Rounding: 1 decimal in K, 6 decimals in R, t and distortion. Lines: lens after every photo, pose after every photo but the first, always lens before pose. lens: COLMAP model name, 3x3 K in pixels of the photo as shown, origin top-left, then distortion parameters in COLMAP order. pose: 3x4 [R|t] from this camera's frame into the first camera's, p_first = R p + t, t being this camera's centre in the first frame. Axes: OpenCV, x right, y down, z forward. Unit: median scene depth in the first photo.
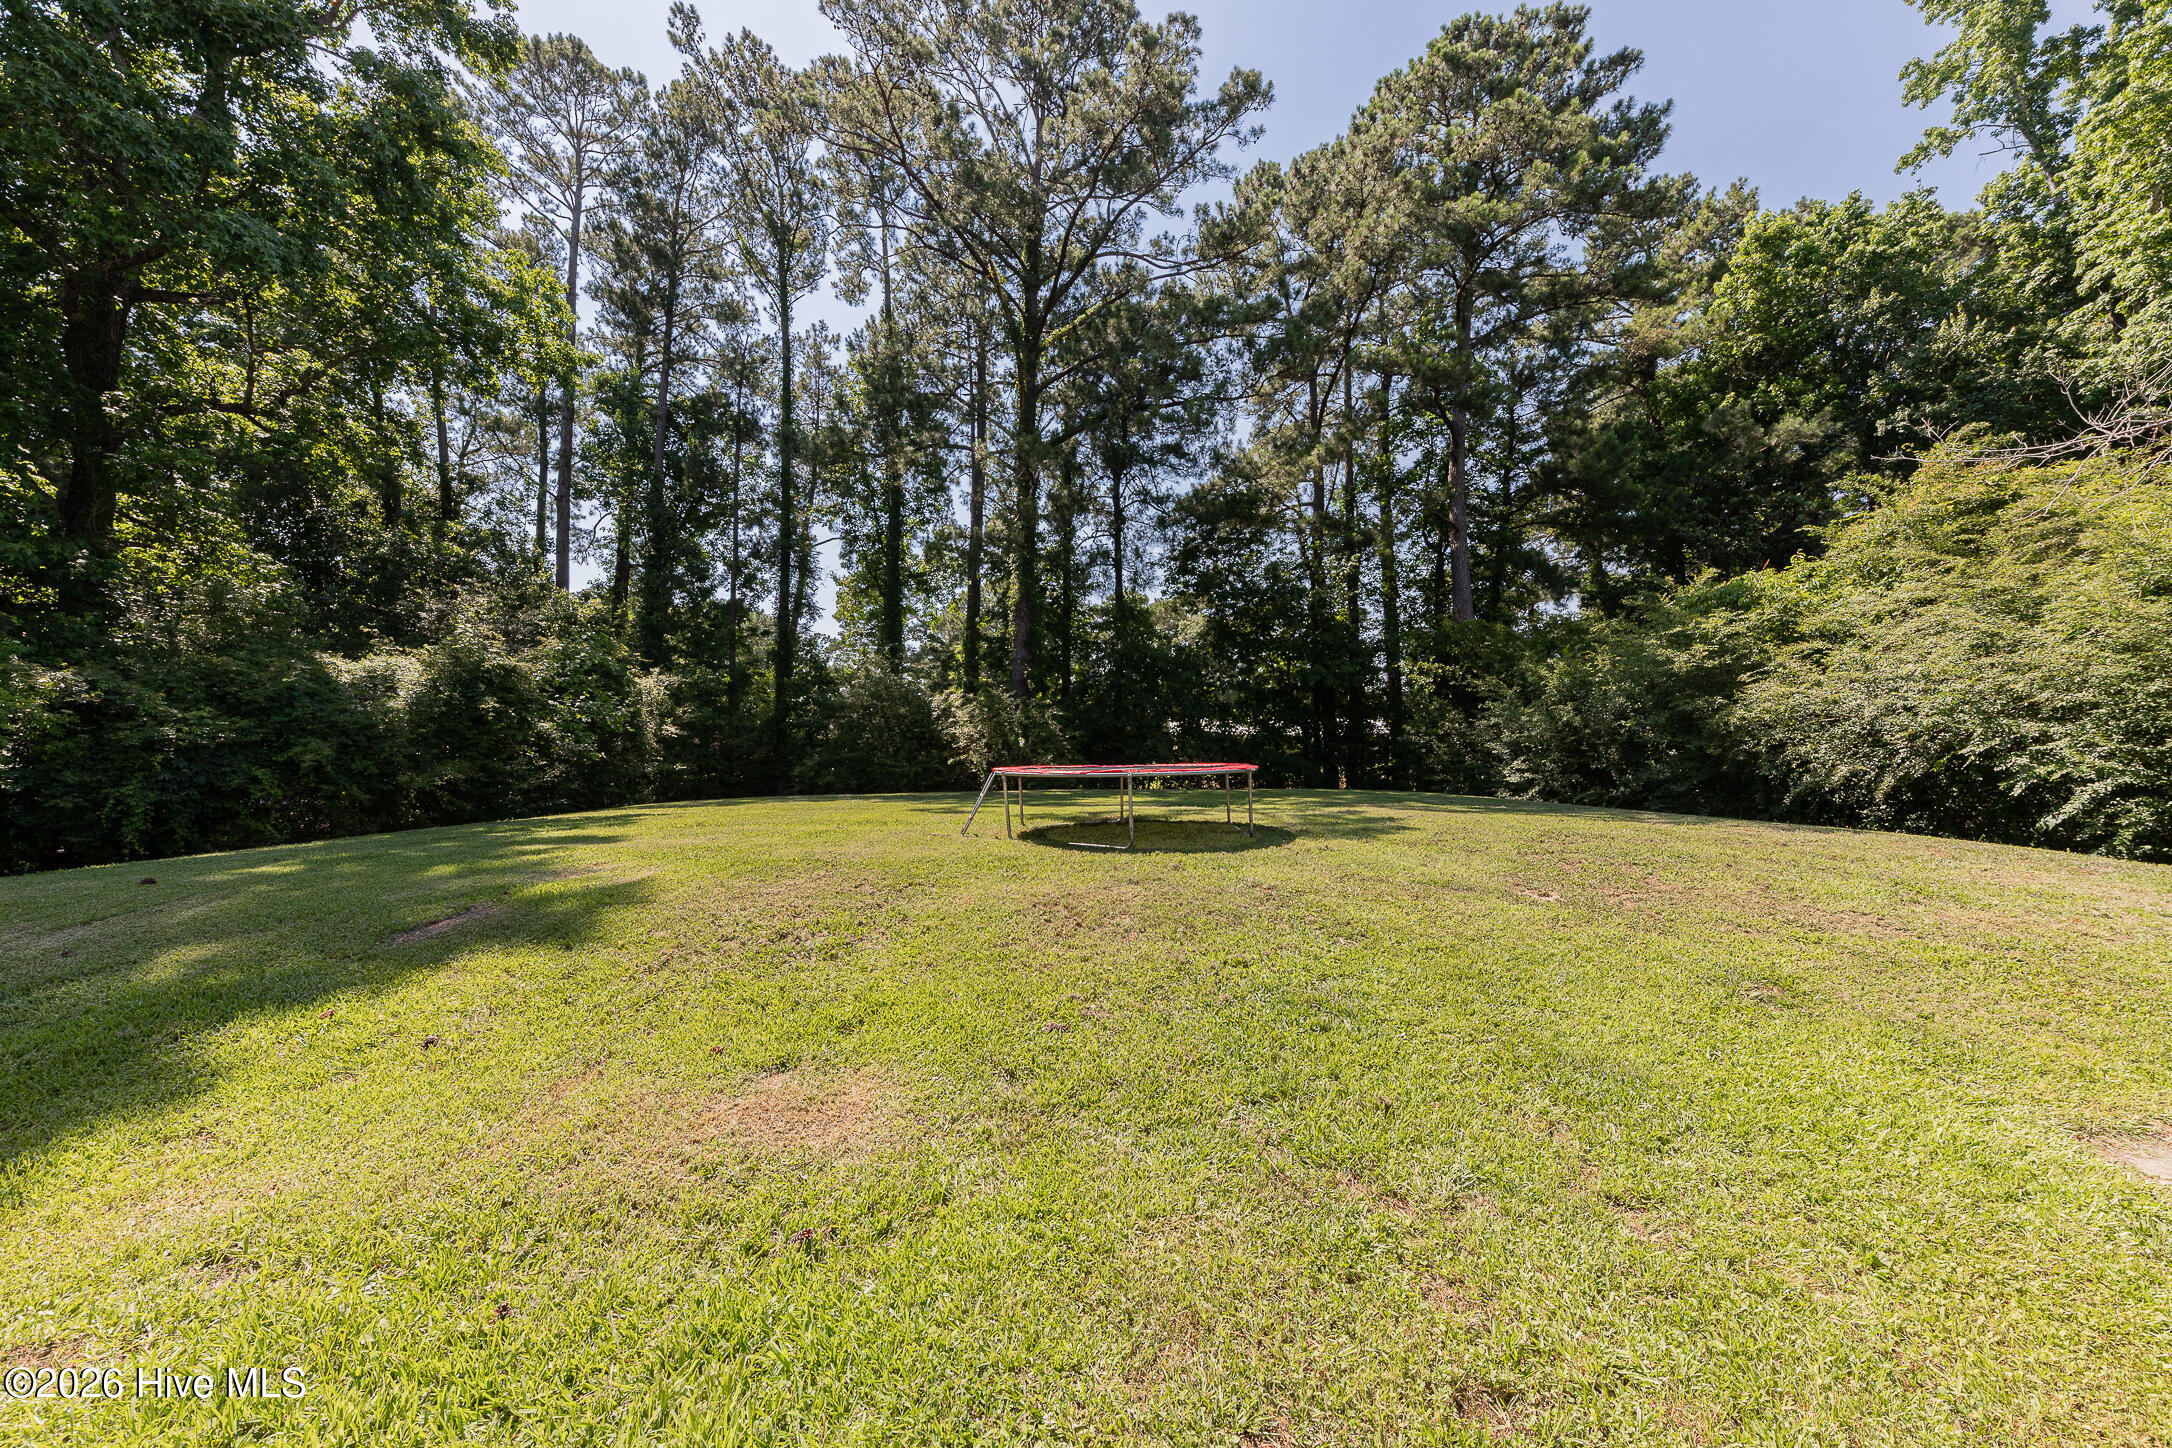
lens RADIAL K [[744.6, 0, 1094.8], [0, 744.6, 735.0], [0, 0, 1]] dist [0.003975, -0.001698]
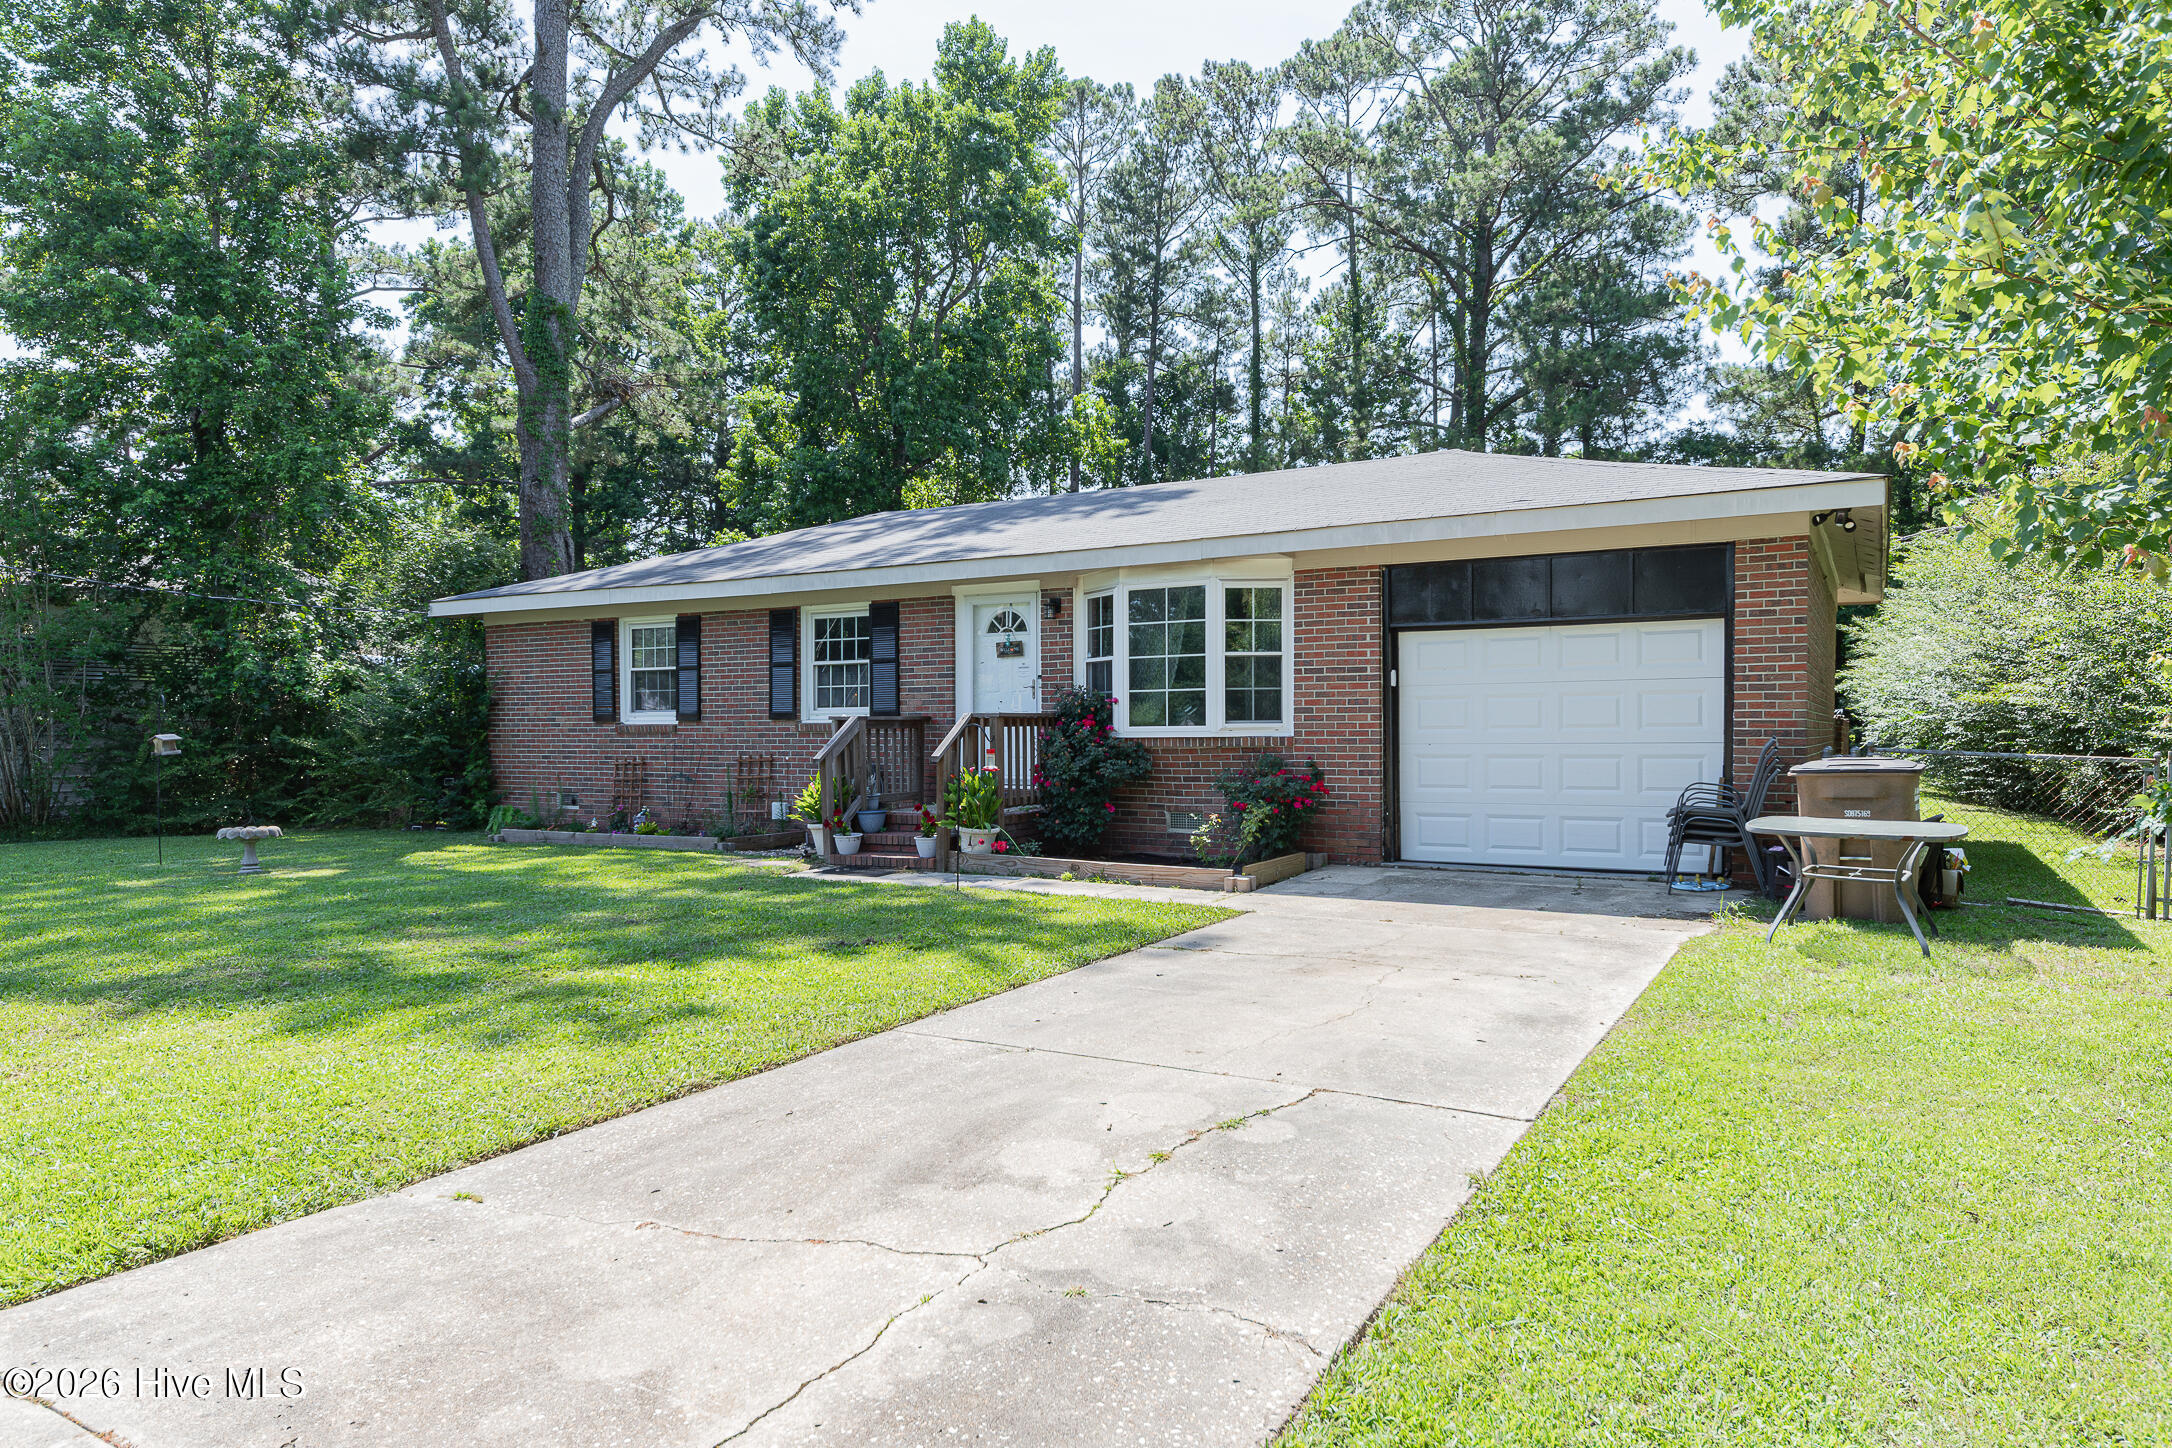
lens RADIAL K [[1328.7, 0, 1093.9], [0, 1328.7, 728.1], [0, 0, 1]] dist [0.009076, -0.001980]
pose [[0.862349, 0.004802, -0.506291, 0.499209], [0.009574, 0.999622, 0.025789, -0.016619], [0.506223, -0.027086, 0.861977, -1.084586]]
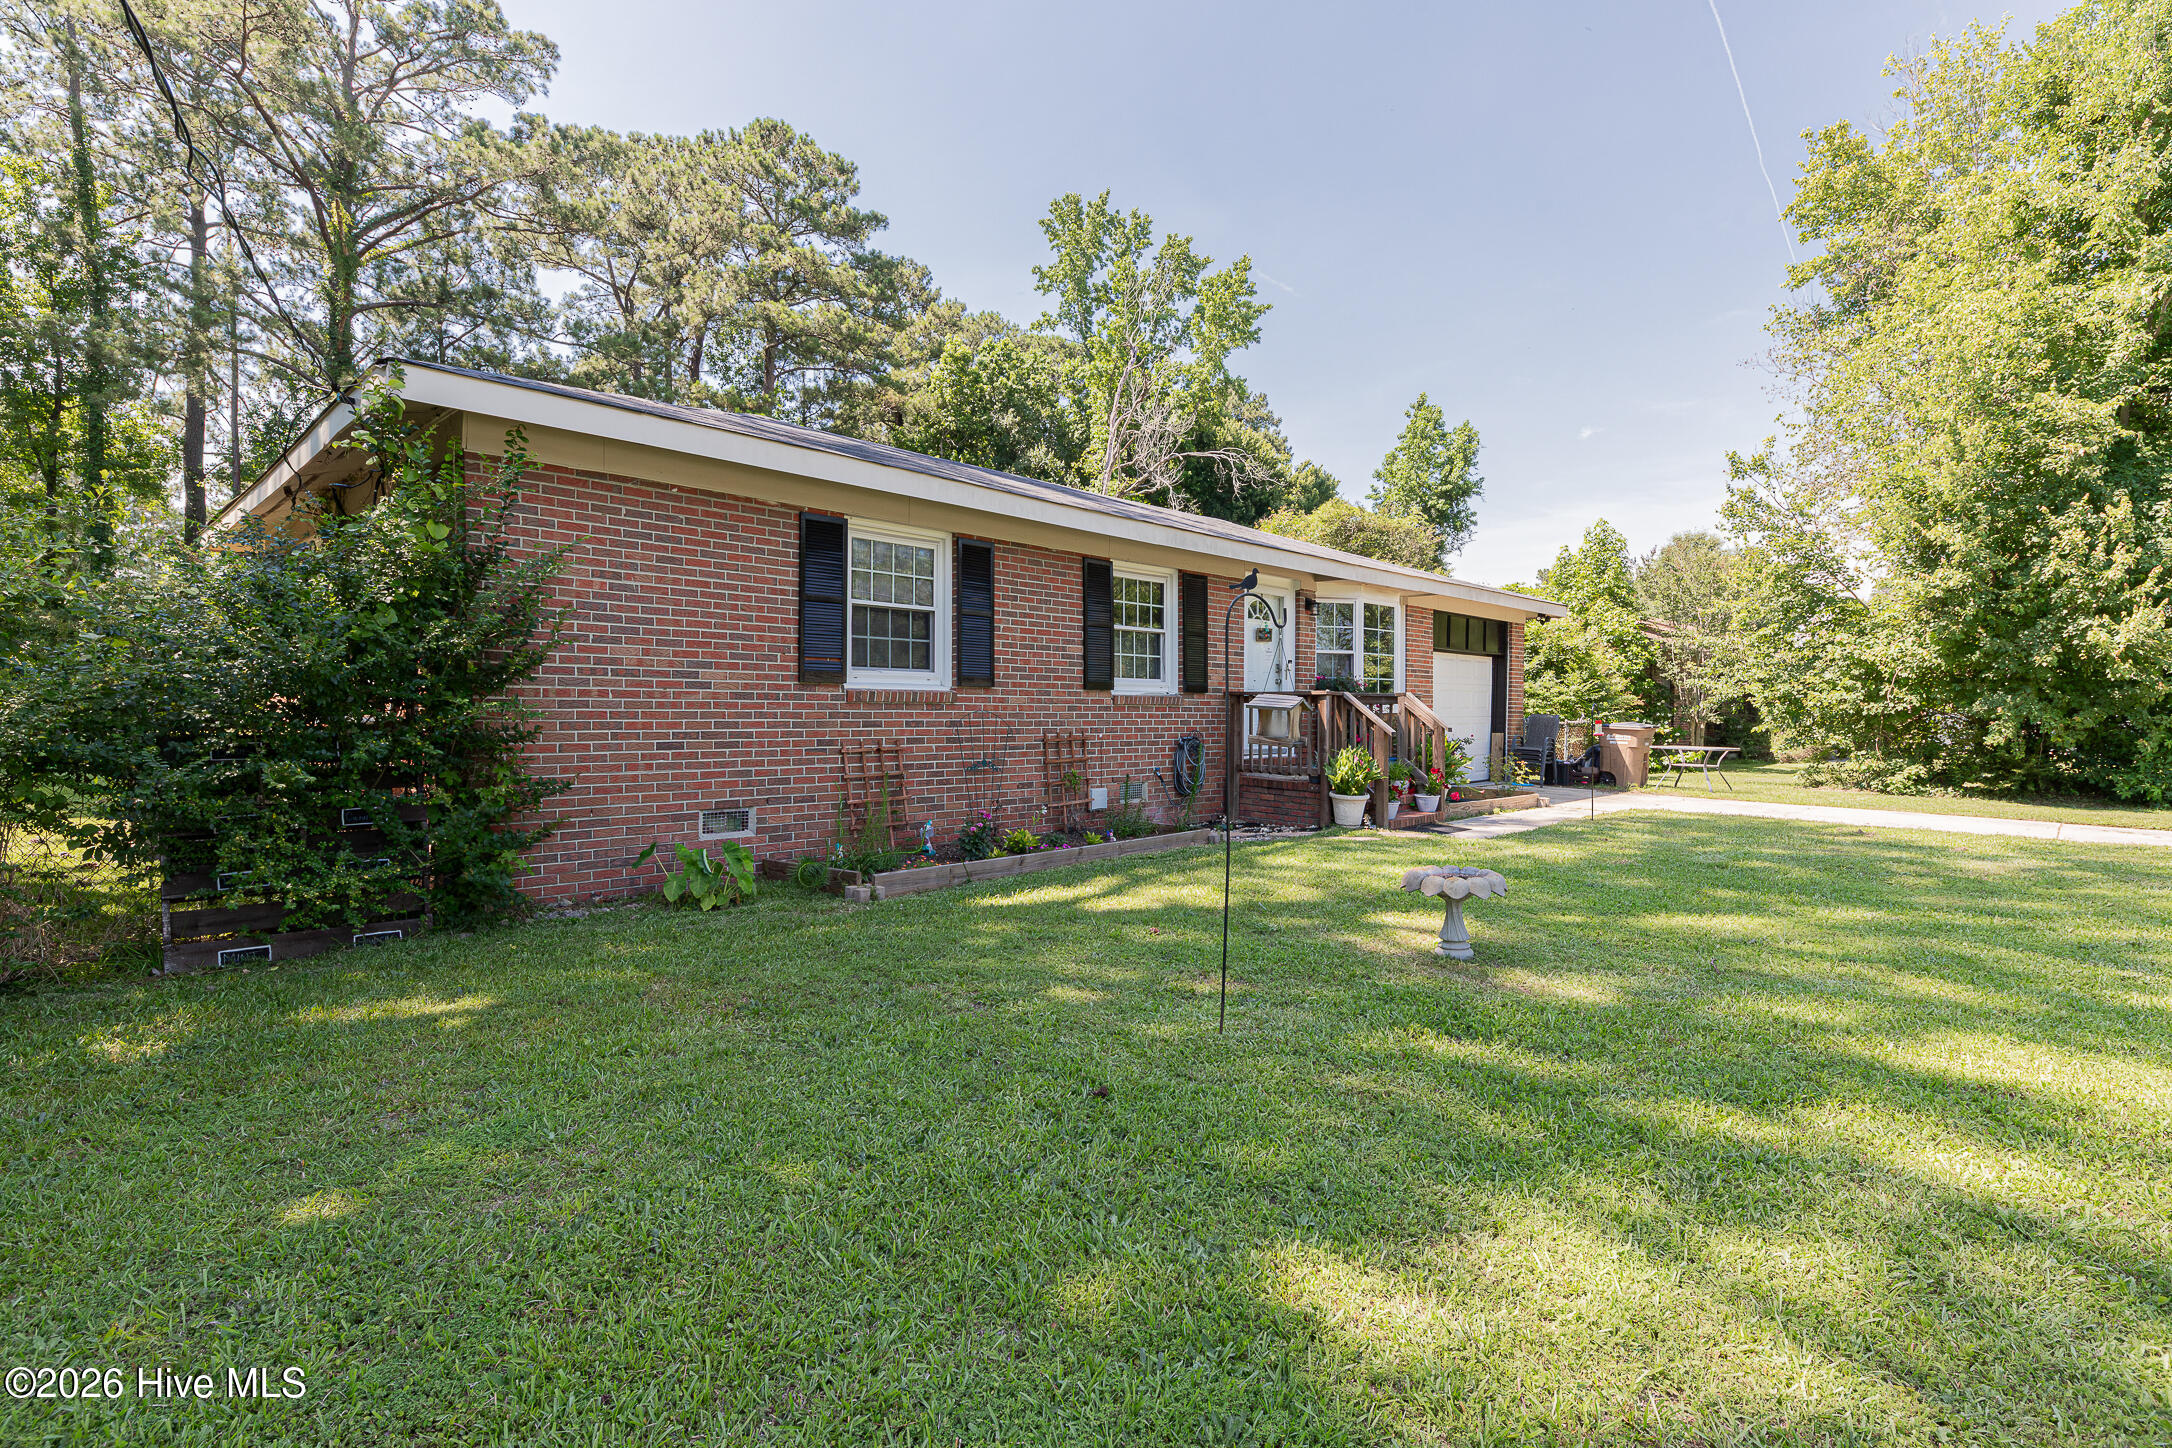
lens RADIAL K [[1029.9, 0, 1105.3], [0, 1029.9, 755.7], [0, 0, 1]] dist [-0.012948, 0.001680]
pose [[0.690372, -0.018326, 0.723222, -0.495430], [-0.030452, 0.998057, 0.054359, 0.003037], [-0.722813, -0.059552, 0.688473, -0.845074]]
